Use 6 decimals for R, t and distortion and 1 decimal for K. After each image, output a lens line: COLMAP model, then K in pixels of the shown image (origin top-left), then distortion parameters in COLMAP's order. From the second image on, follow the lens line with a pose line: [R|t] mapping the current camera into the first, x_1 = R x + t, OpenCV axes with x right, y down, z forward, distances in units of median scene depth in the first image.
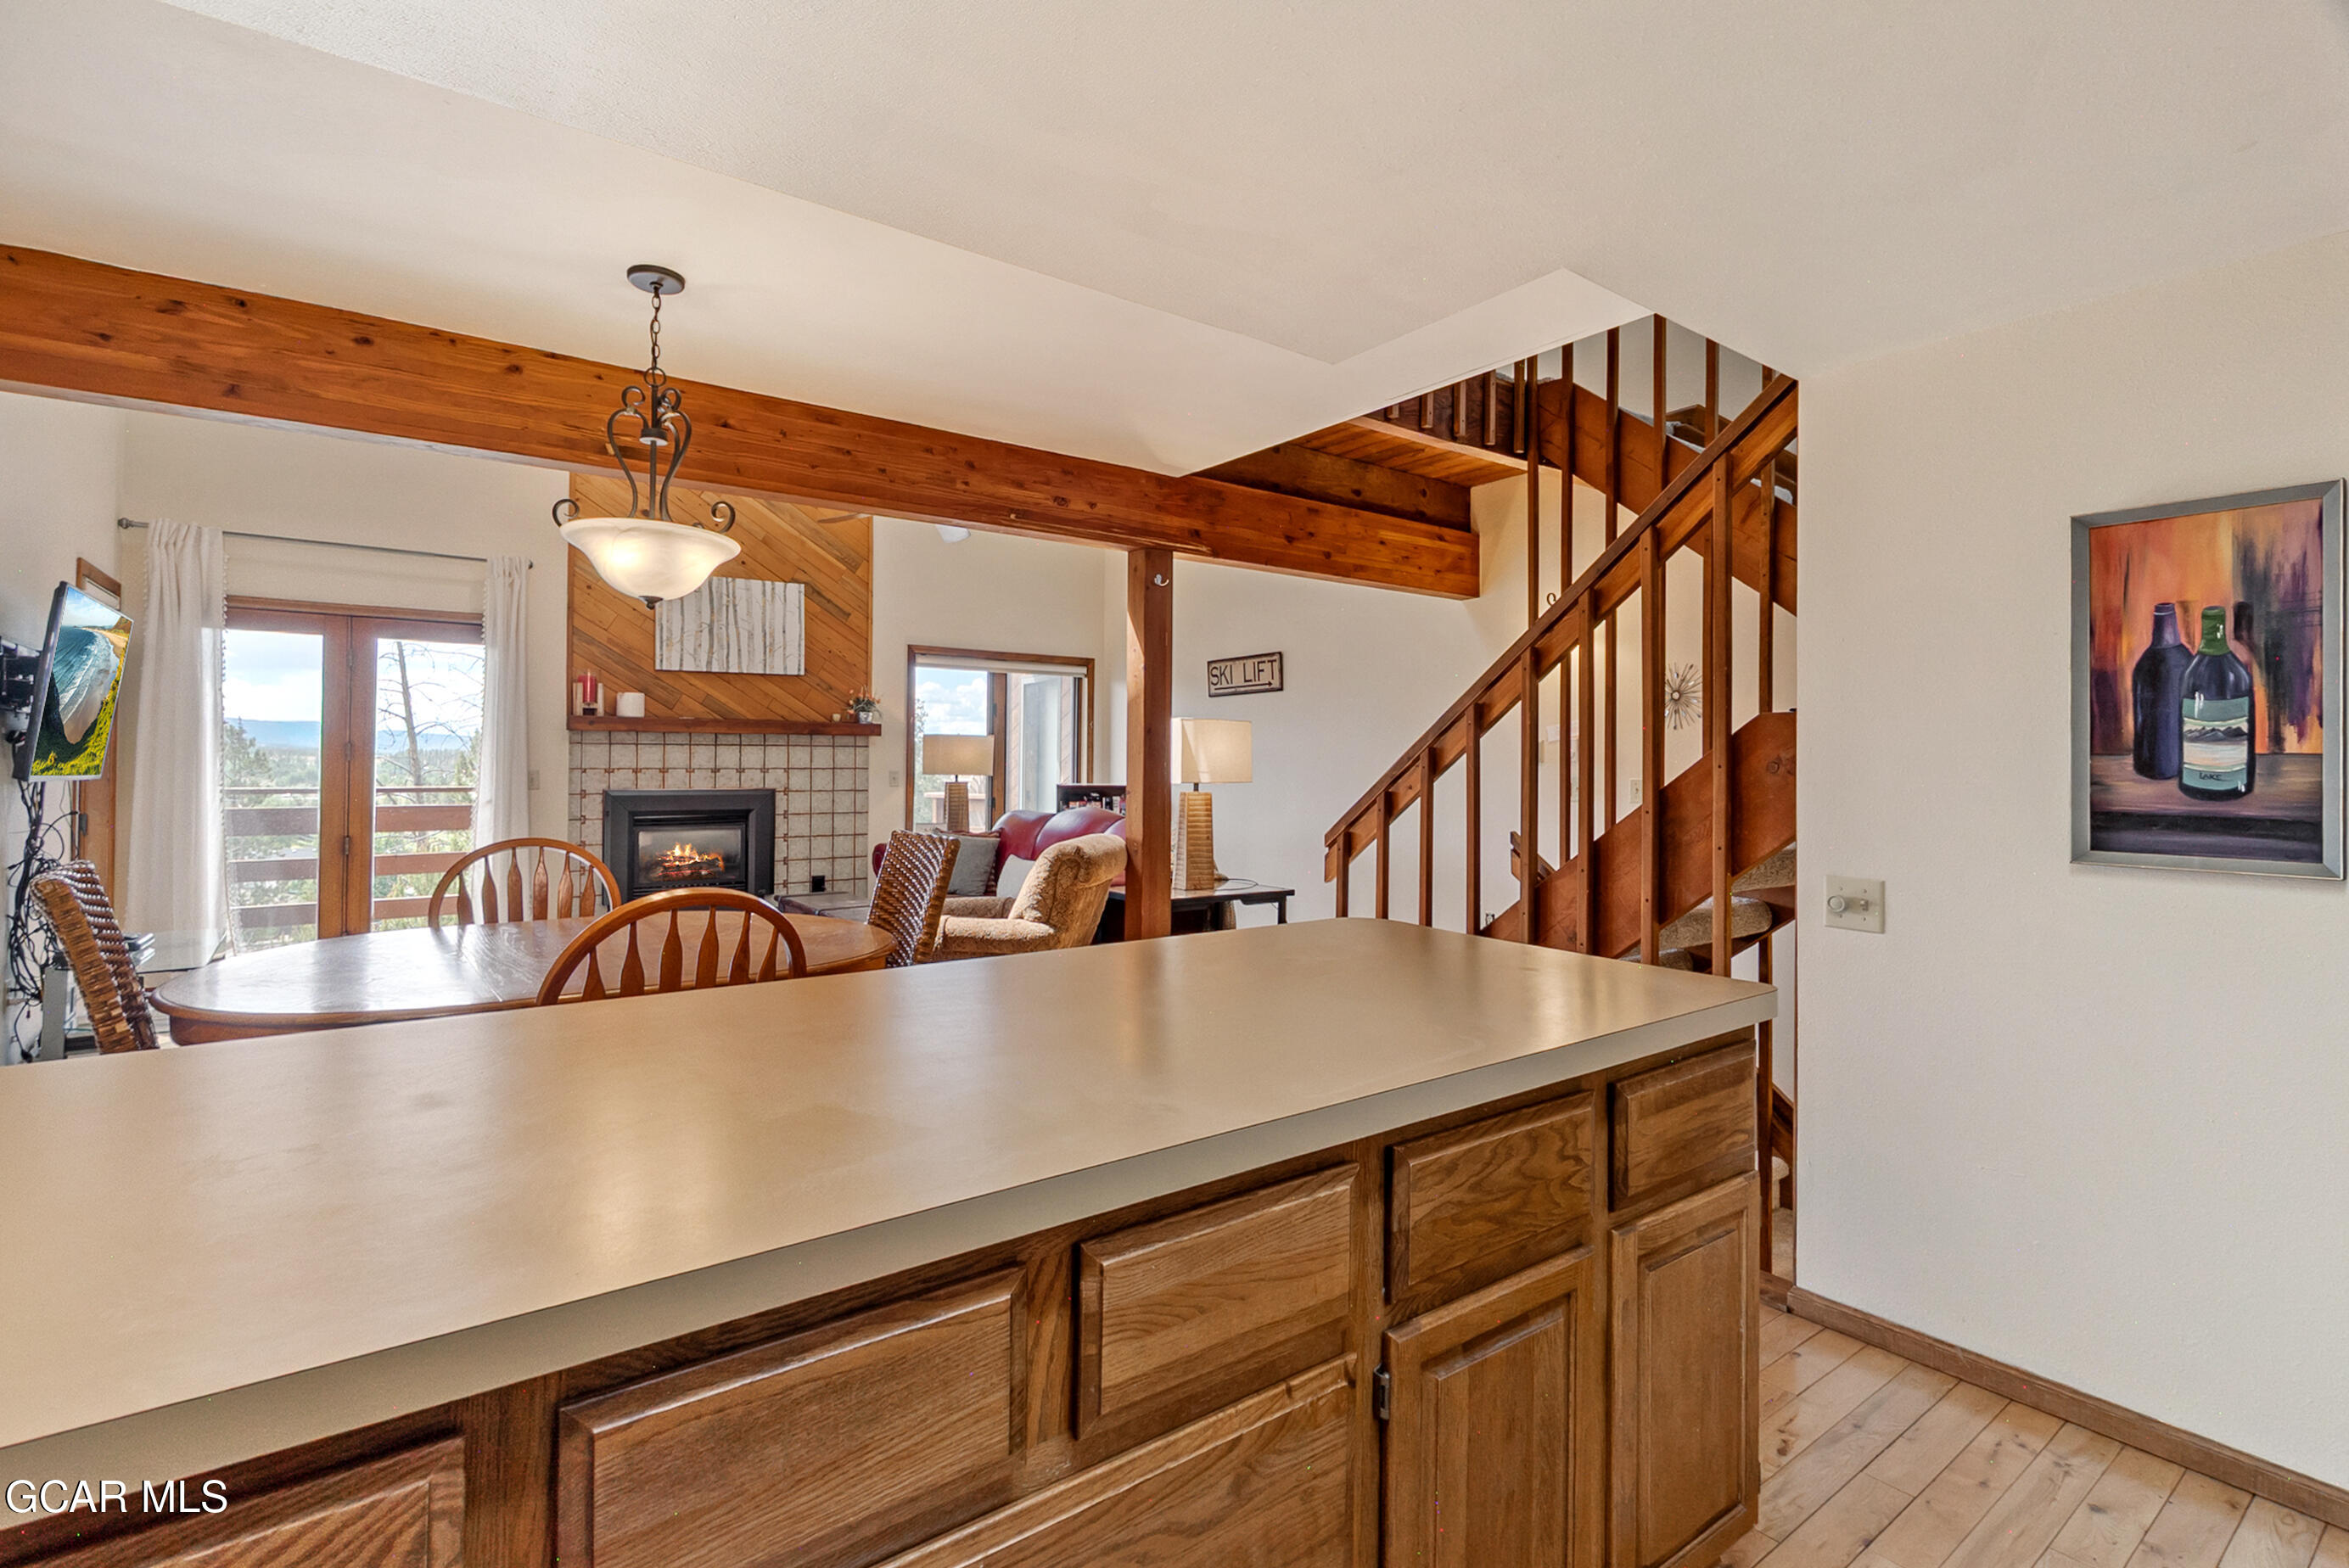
lens RADIAL K [[1064.1, 0, 1166.4], [0, 1064.1, 760.5], [0, 0, 1]] dist [-0.000478, -0.000602]
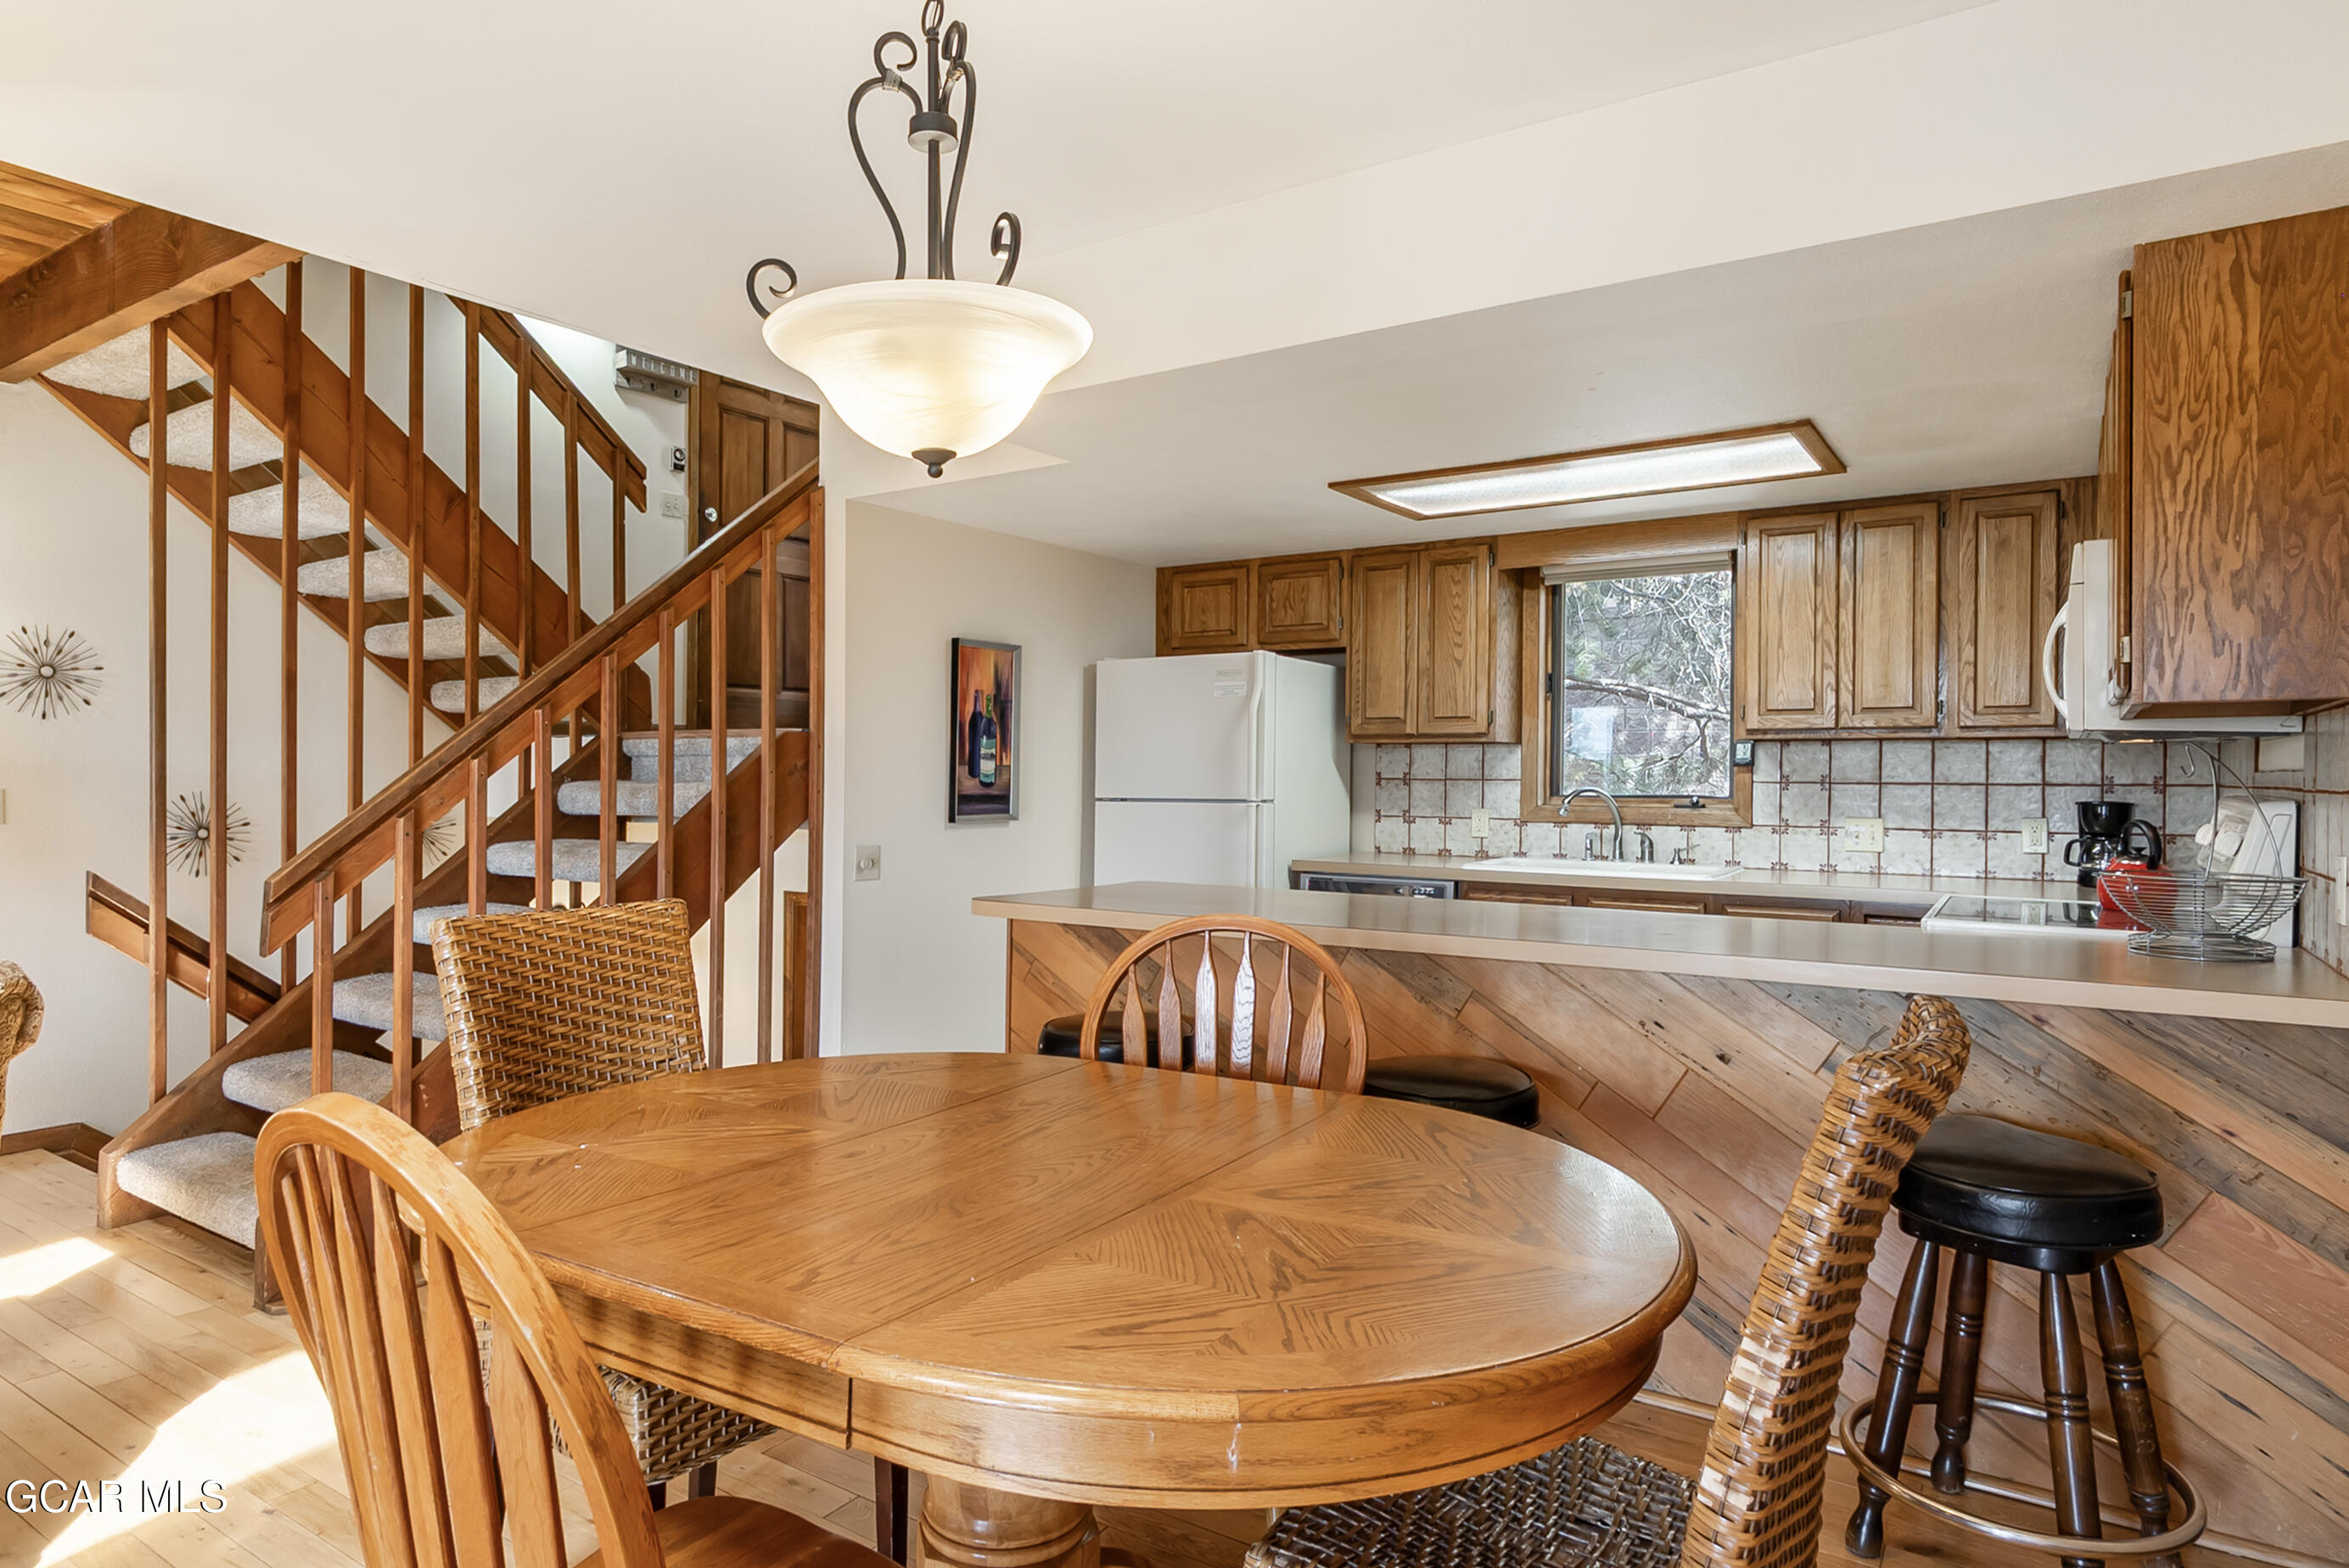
lens RADIAL K [[1352.3, 0, 1114.2], [0, 1352.3, 784.7], [0, 0, 1]] dist [-0.004937, -0.003622]
pose [[-0.322674, -0.016695, 0.946363, -0.496028], [-0.007192, 0.999859, 0.015187, -0.002950], [-0.946483, -0.001906, -0.322749, 0.500574]]
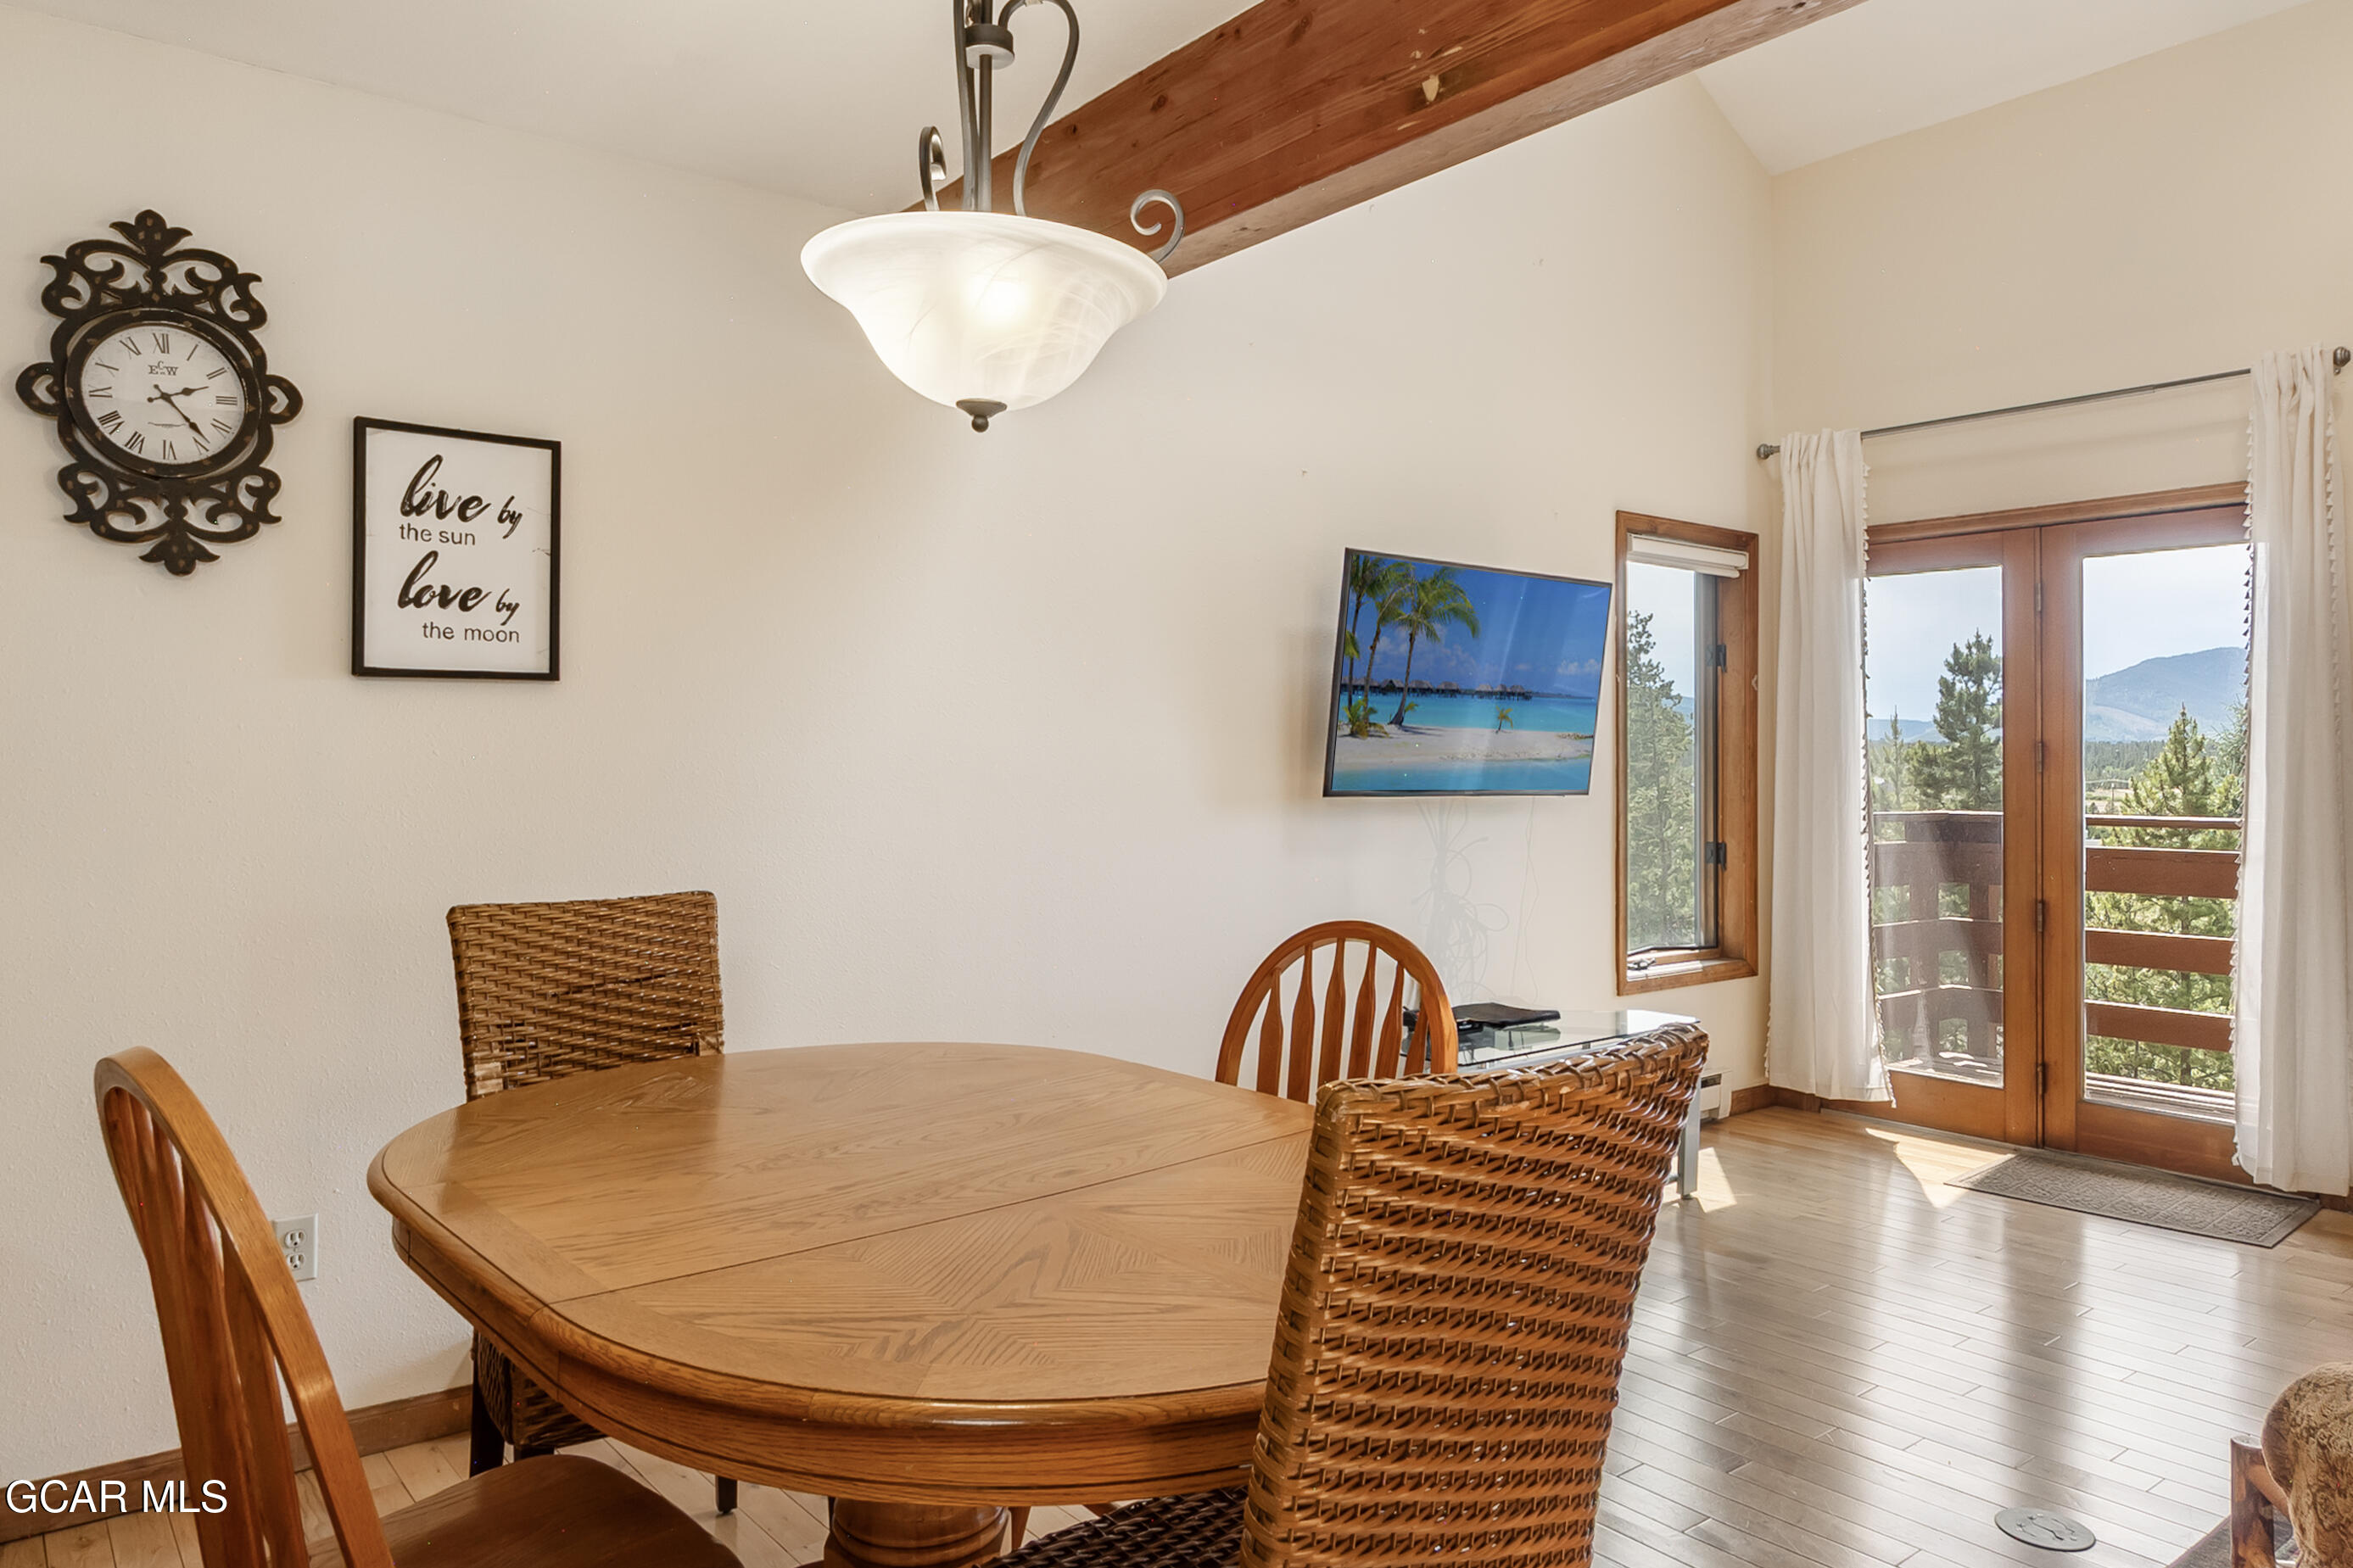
lens RADIAL K [[1559.2, 0, 1129.6], [0, 1559.2, 737.0], [0, 0, 1]] dist [-0.009022, -0.002875]
pose [[0.025238, -0.025529, -0.999355, 0.074819], [0.001249, 0.999674, -0.025505, 0.001948], [0.999681, -0.000605, 0.025262, 0.460405]]
